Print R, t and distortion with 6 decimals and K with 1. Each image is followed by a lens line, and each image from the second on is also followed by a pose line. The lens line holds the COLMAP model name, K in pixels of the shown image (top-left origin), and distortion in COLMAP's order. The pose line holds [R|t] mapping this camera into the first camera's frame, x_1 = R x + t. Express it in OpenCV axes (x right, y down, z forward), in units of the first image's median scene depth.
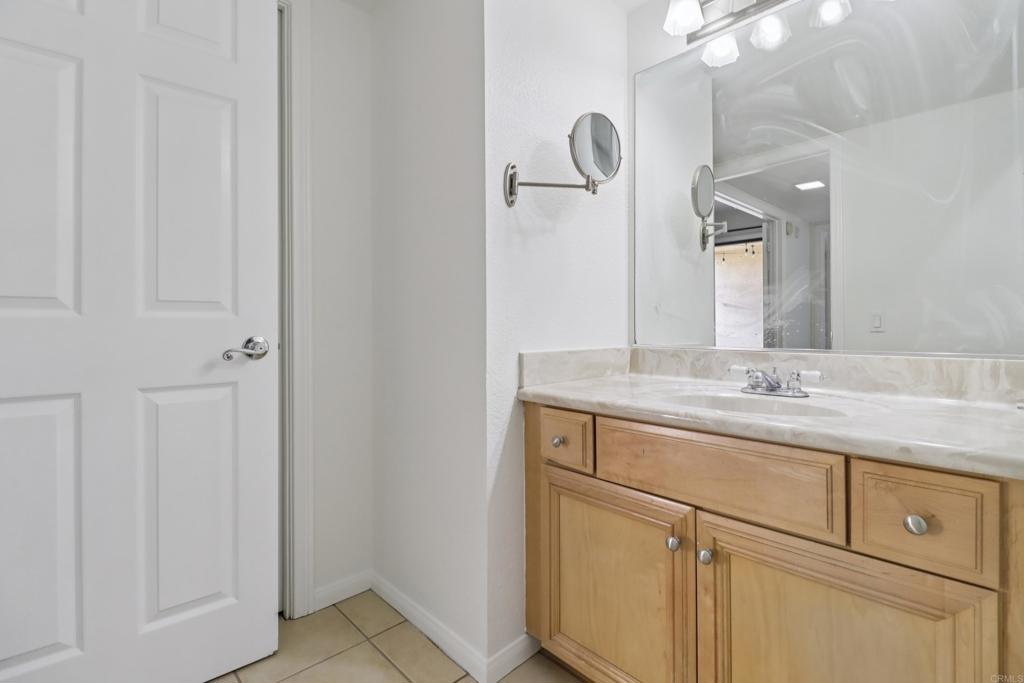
lens RADIAL K [[479.4, 0, 529.3], [0, 479.4, 328.1], [0, 0, 1]] dist [-0.005747, -0.003215]
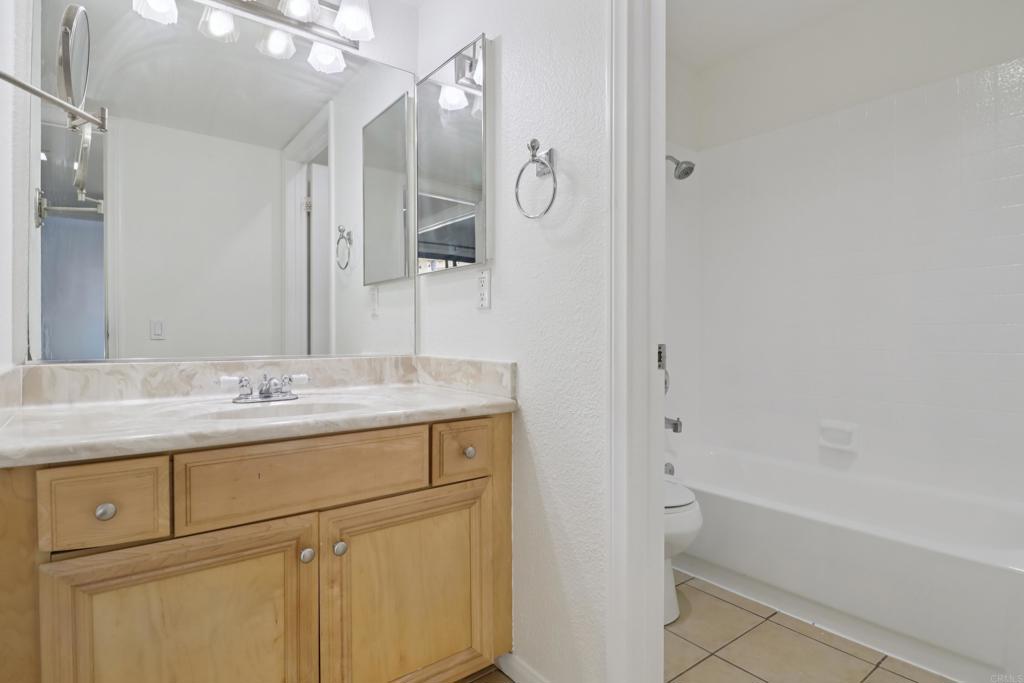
lens RADIAL K [[513.2, 0, 514.1], [0, 513.2, 339.2], [0, 0, 1]] dist [0.010976, -0.001037]
pose [[0.121835, -0.007646, 0.992521, -0.584250], [-0.000249, 0.999970, 0.007734, -0.002758], [-0.992550, -0.001190, 0.121830, 0.373899]]
